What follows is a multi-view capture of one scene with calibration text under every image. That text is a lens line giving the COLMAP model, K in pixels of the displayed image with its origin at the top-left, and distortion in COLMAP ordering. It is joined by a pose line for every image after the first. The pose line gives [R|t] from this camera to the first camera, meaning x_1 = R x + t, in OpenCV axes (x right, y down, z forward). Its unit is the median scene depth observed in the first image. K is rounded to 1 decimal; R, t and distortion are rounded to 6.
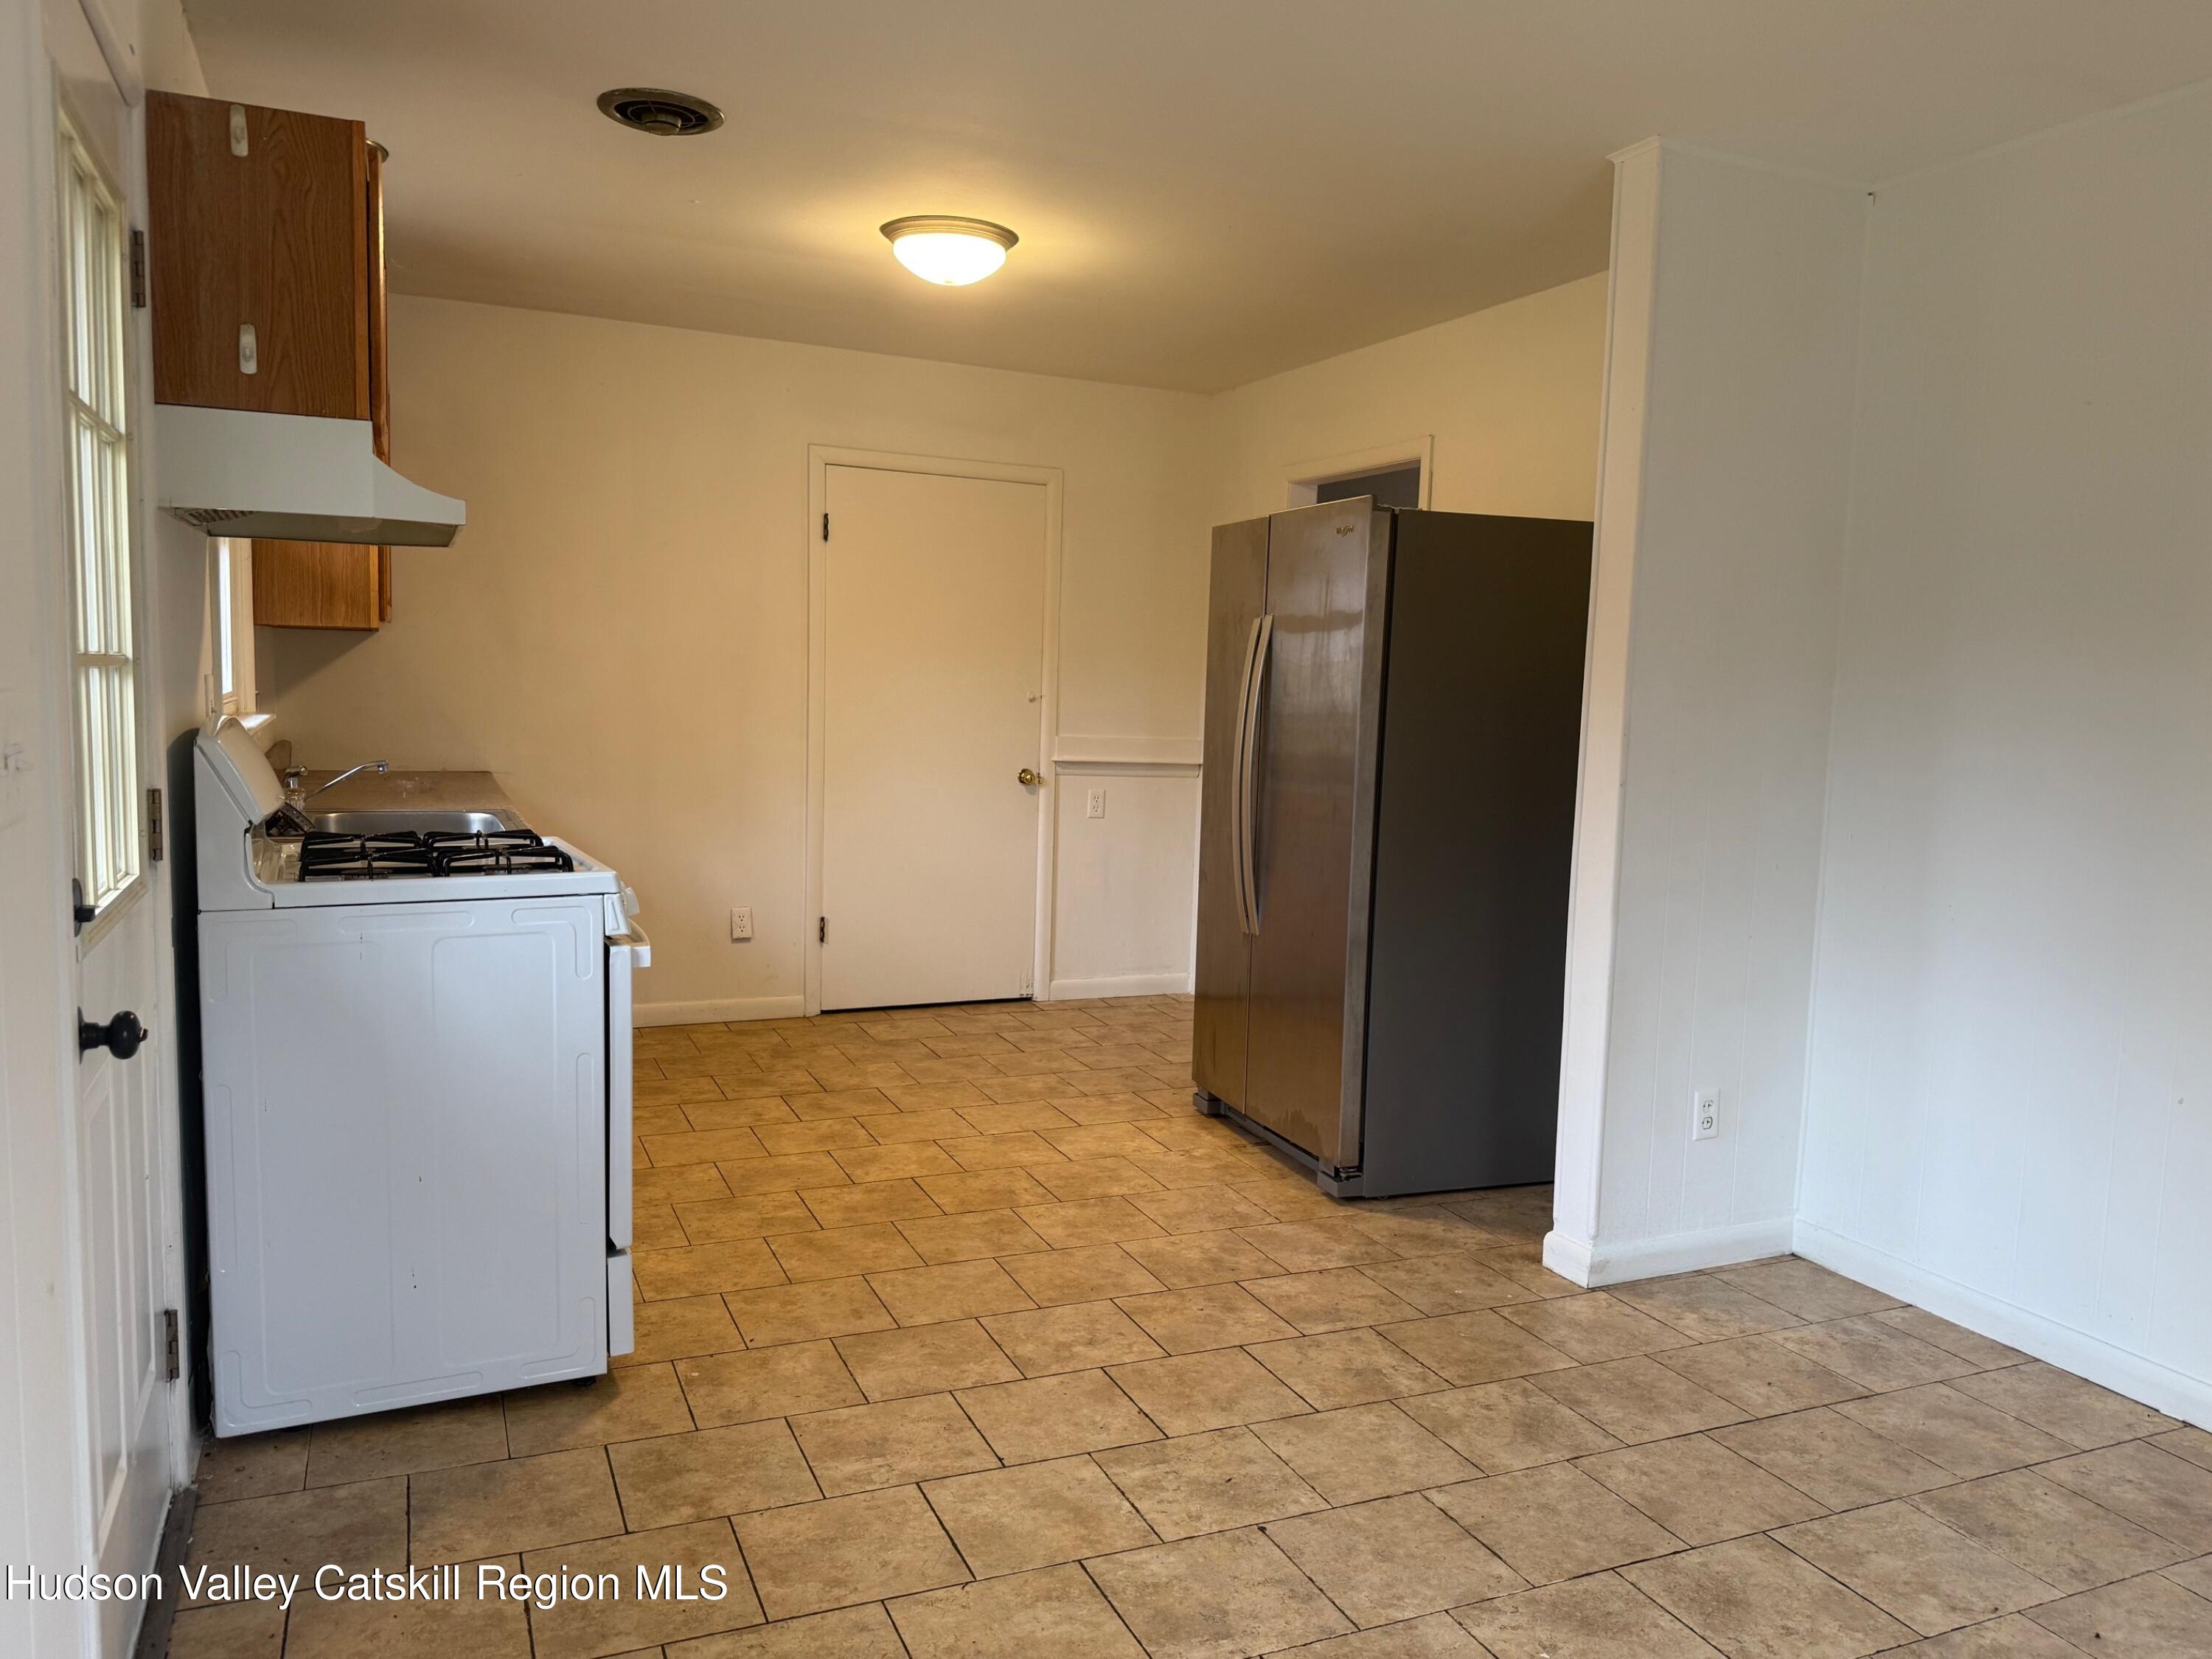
lens RADIAL K [[1594.8, 0, 1090.7], [0, 1594.8, 834.2], [0, 0, 1]] dist [0.025057, -0.033047]
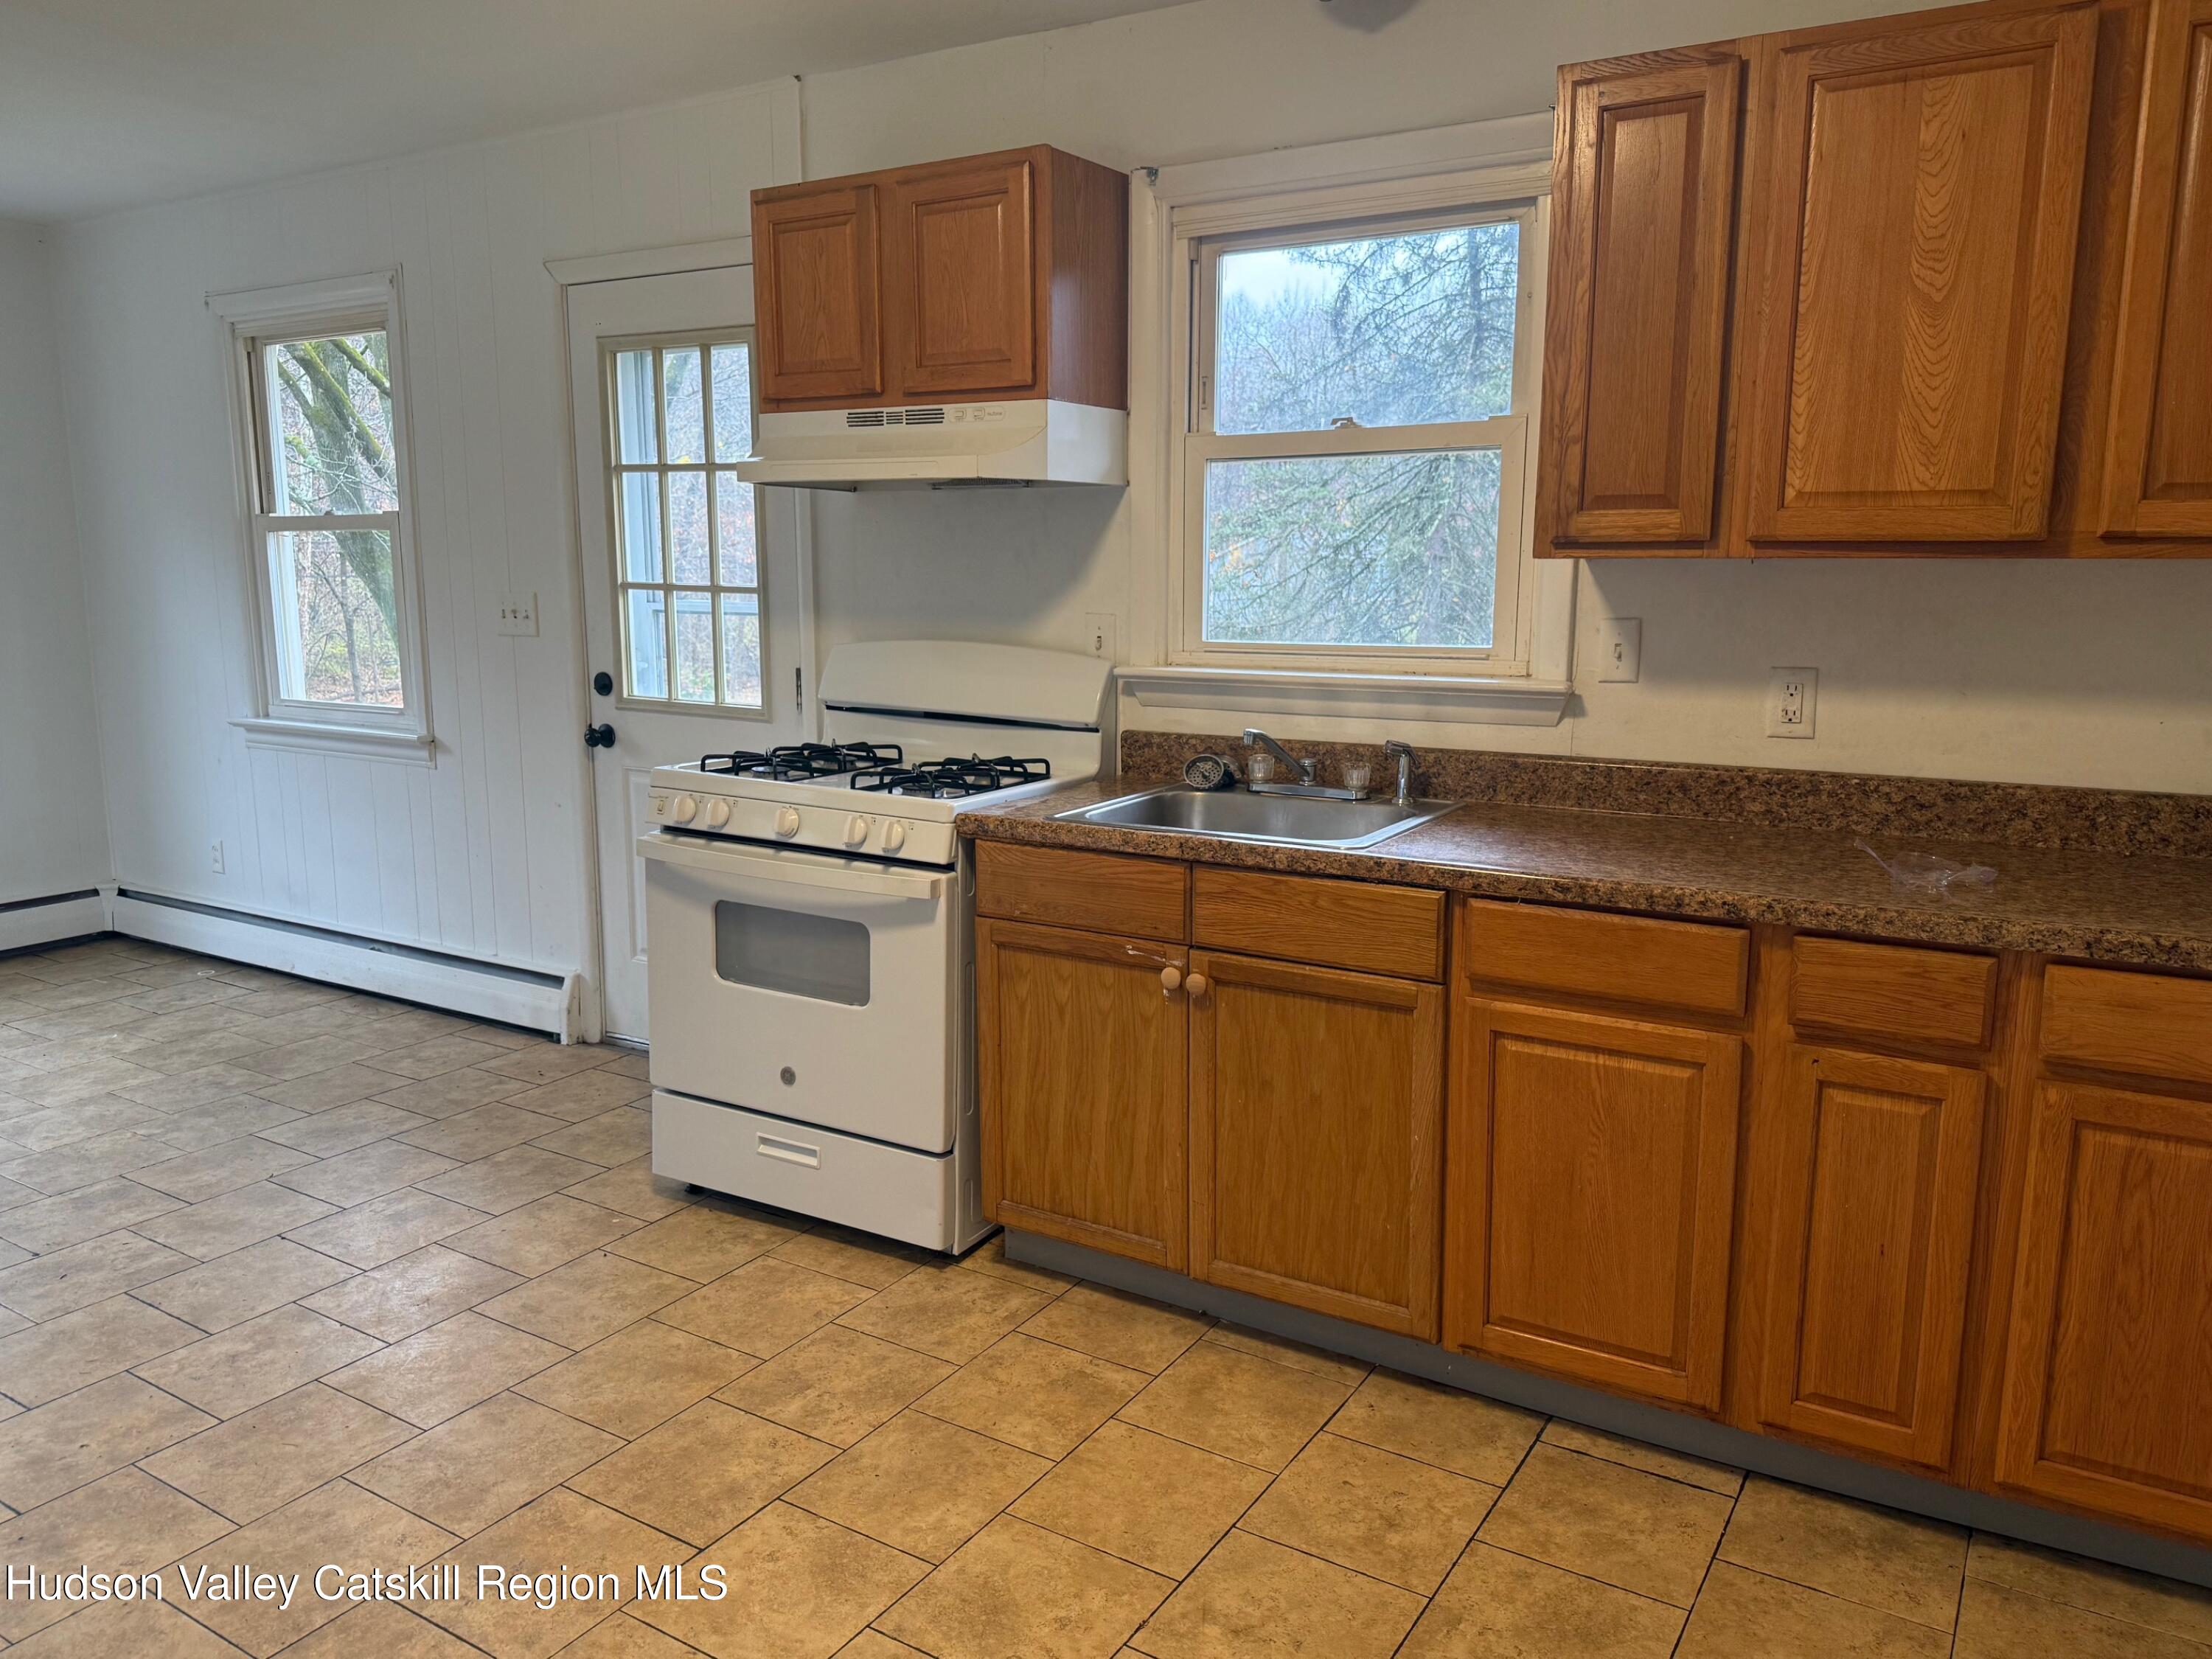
lens RADIAL K [[1594.8, 0, 1094.9], [0, 1594.8, 819.3], [0, 0, 1]] dist [0.025057, -0.033047]
pose [[-0.820106, 0.059228, -0.569139, 0.104133], [-0.085841, 0.970638, 0.224705, -0.226427], [0.565737, 0.233138, -0.790942, 2.071937]]
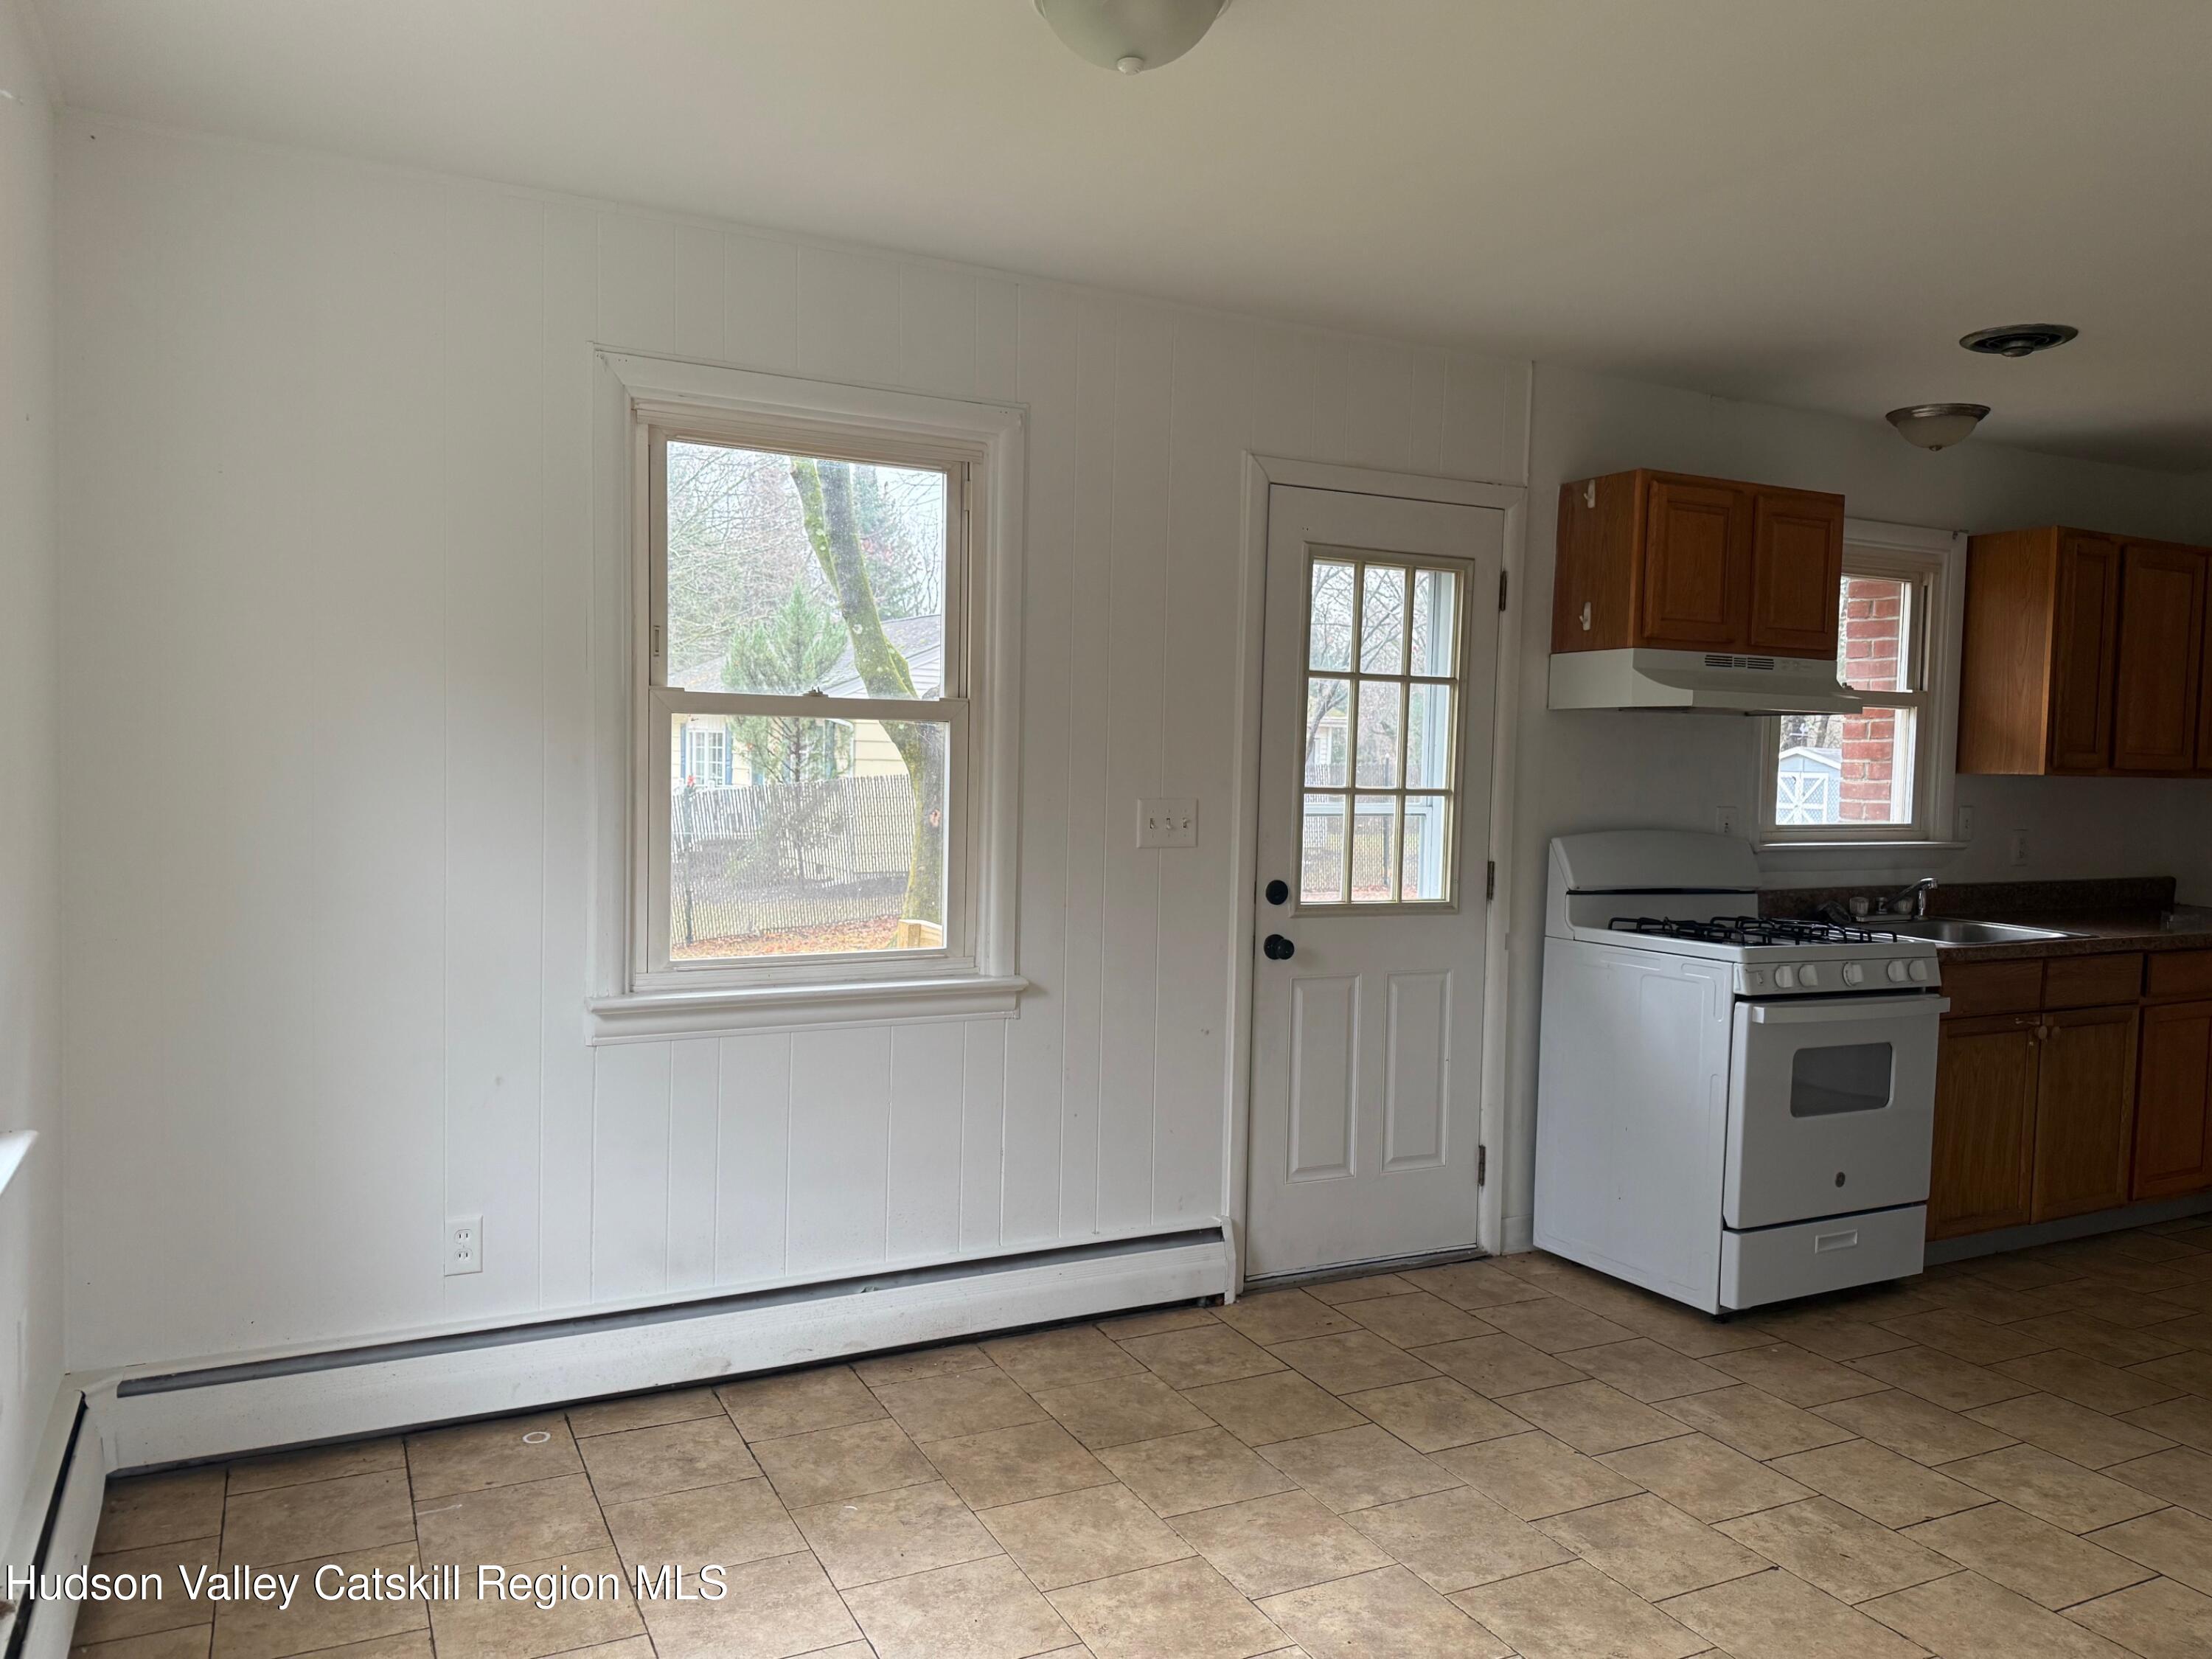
lens RADIAL K [[1594.8, 0, 1110.0], [0, 1594.8, 831.4], [0, 0, 1]] dist [0.025057, -0.033047]
pose [[0.062155, 0.025898, -0.997730, 1.014813], [-0.121796, 0.992389, 0.018172, -0.034506], [0.990607, 0.120390, 0.064836, 0.350027]]
